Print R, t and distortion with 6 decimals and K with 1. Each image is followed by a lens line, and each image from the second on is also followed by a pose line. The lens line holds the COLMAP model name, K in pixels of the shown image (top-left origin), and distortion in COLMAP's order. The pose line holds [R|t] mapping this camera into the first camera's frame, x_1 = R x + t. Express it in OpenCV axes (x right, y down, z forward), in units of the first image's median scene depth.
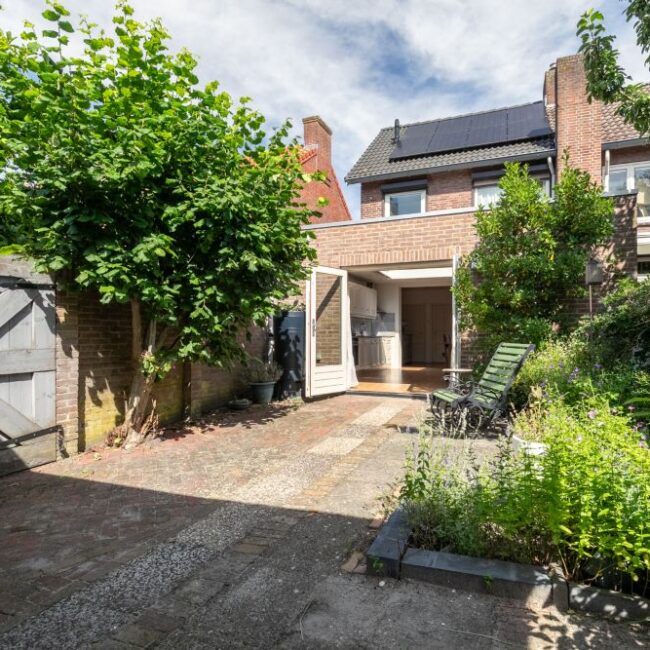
lens RADIAL K [[465.6, 0, 325.0], [0, 465.6, 325.0], [0, 0, 1]] dist [-0.004224, 0.000677]
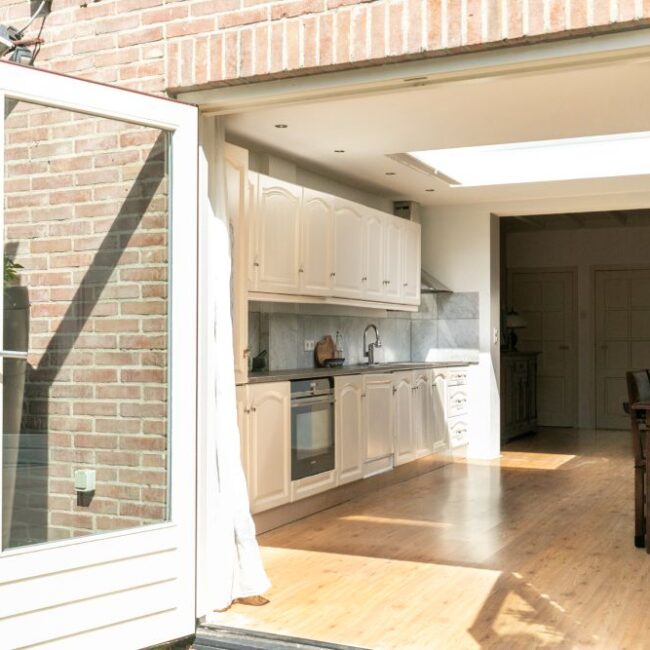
lens RADIAL K [[954.0, 0, 325.0], [0, 954.0, 325.0], [0, 0, 1]] dist [-0.012224, -0.024162]
pose [[0.998318, -0.003767, -0.057858, 0.083450], [0.004178, 0.999967, 0.006985, -0.007992], [0.057830, -0.007215, 0.998300, 0.329502]]
